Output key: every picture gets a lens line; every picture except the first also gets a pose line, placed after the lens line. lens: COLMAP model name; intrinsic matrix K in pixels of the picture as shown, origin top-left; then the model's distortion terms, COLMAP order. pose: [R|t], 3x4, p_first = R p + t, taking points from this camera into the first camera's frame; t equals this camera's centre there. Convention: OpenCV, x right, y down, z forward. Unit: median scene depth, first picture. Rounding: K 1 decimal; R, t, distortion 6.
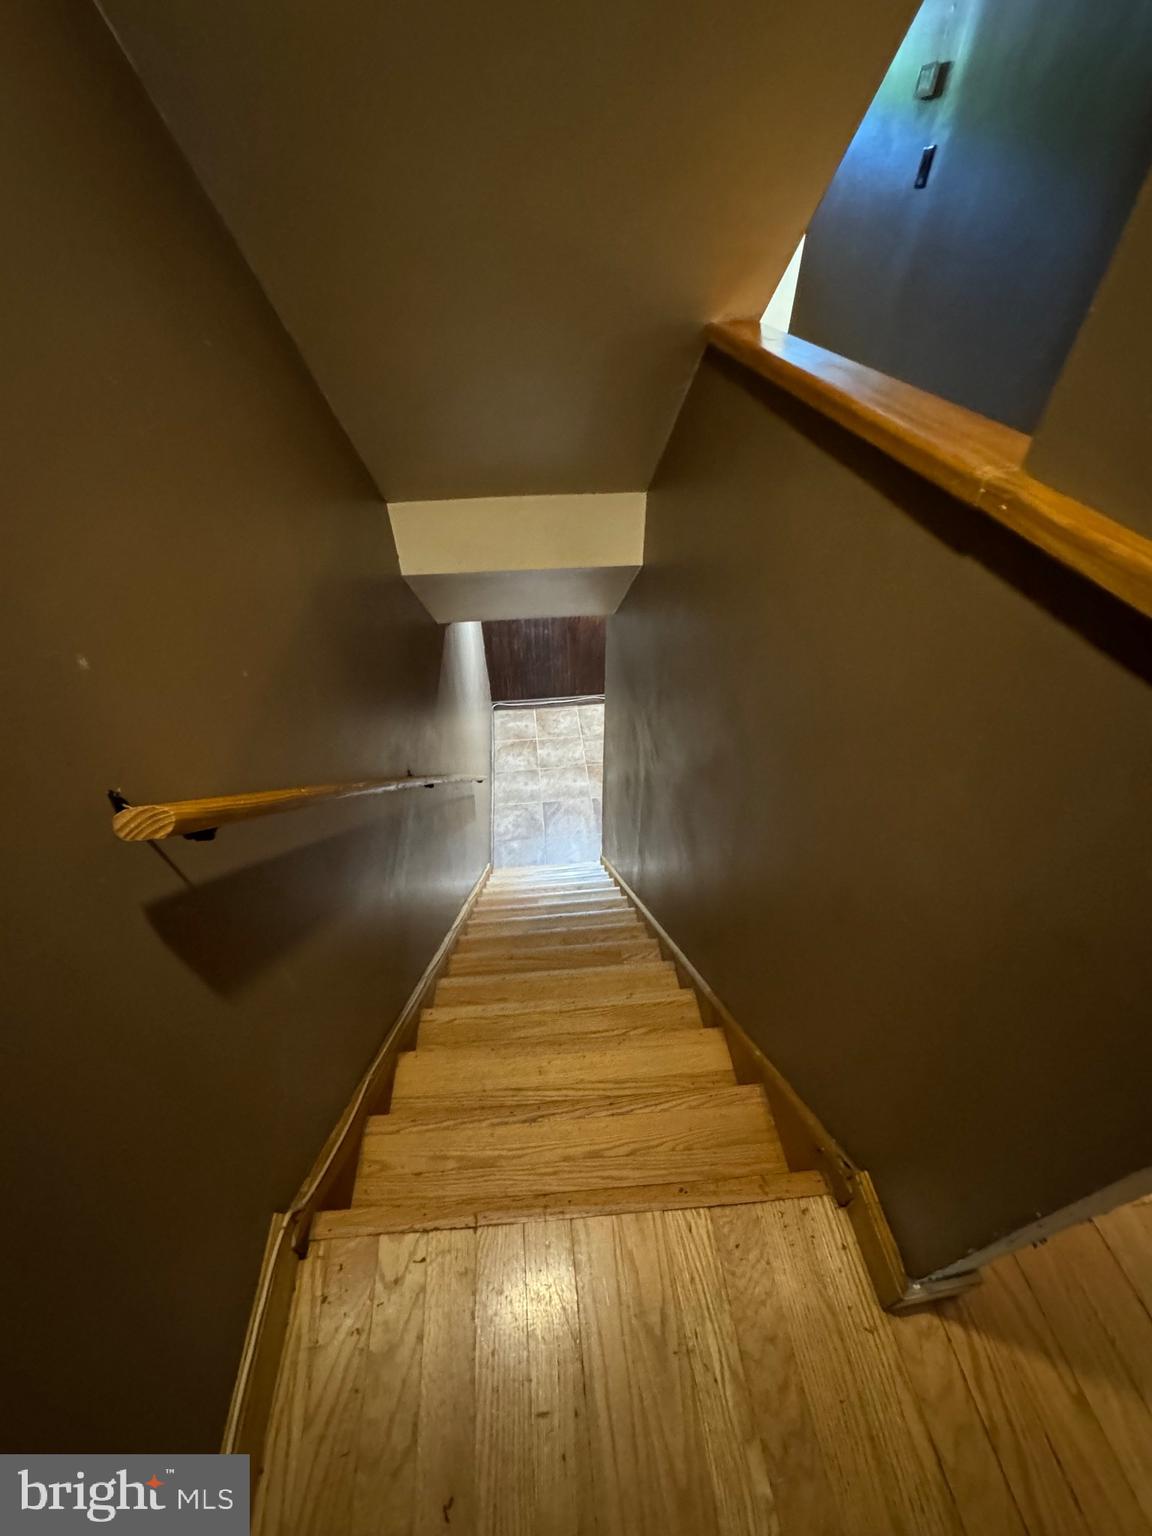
lens RADIAL K [[614.8, 0, 575.0], [0, 614.8, 766.9], [0, 0, 1]] dist [0.002863, 0.000140]
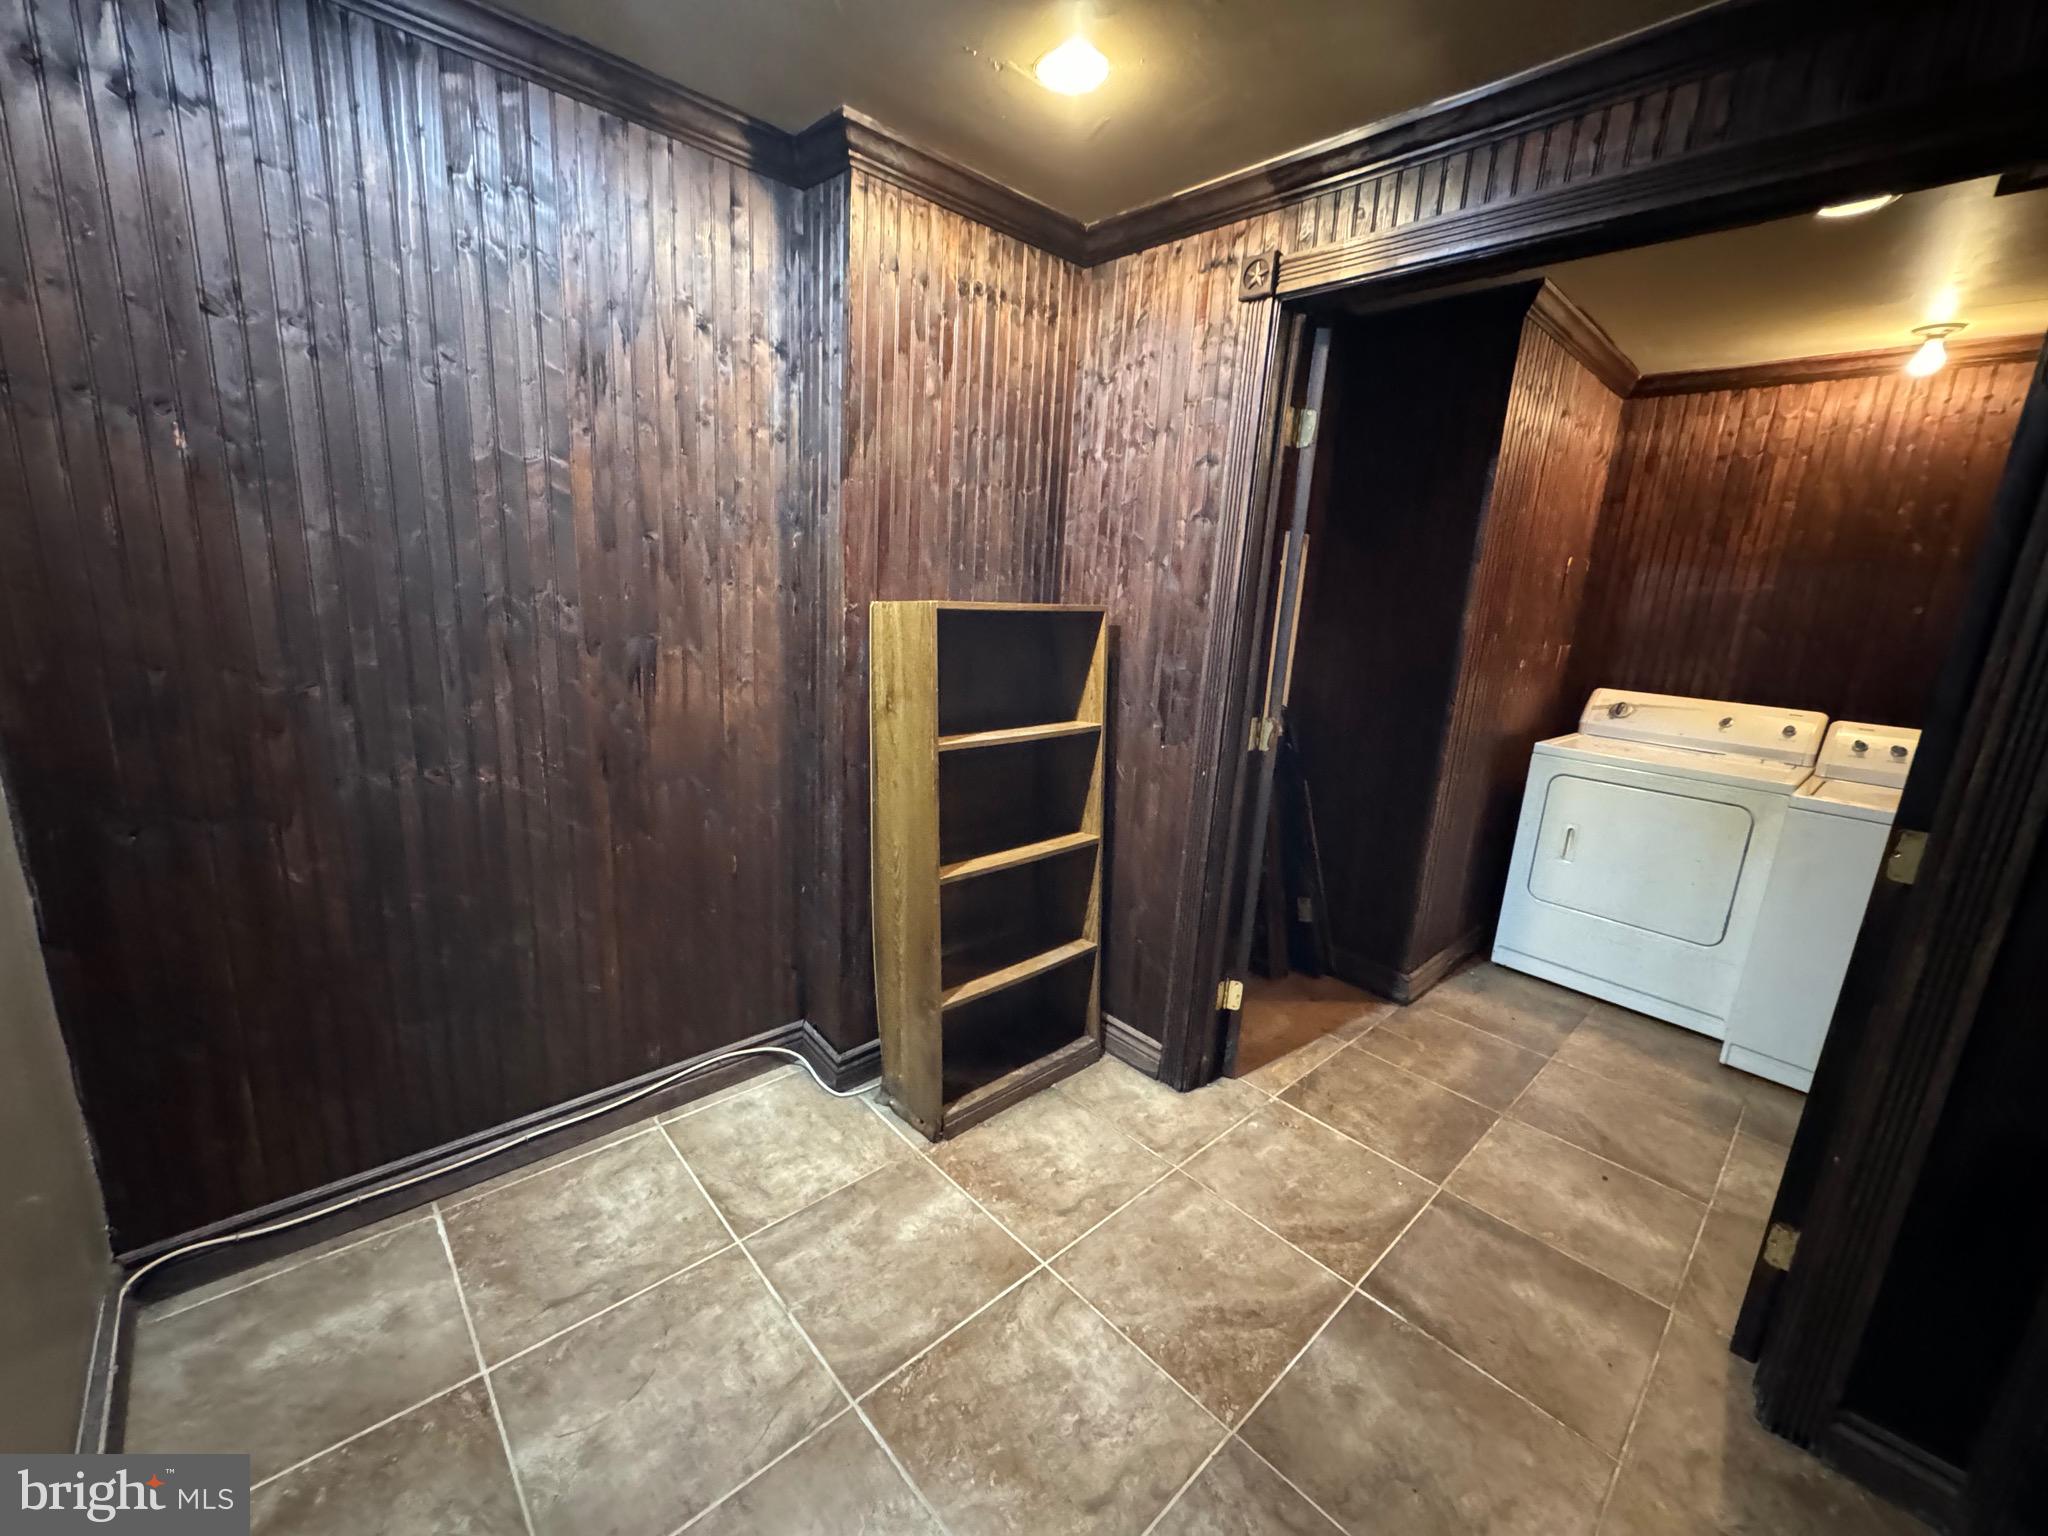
lens RADIAL K [[819.7, 0, 1026.0], [0, 819.7, 775.0], [0, 0, 1]] dist [0.002863, 0.000140]
pose [[0.796826, -0.088066, 0.597757, -0.061713], [0.357937, 0.865839, -0.349577, -0.053602], [-0.486775, 0.492511, 0.721445, 0.660085]]
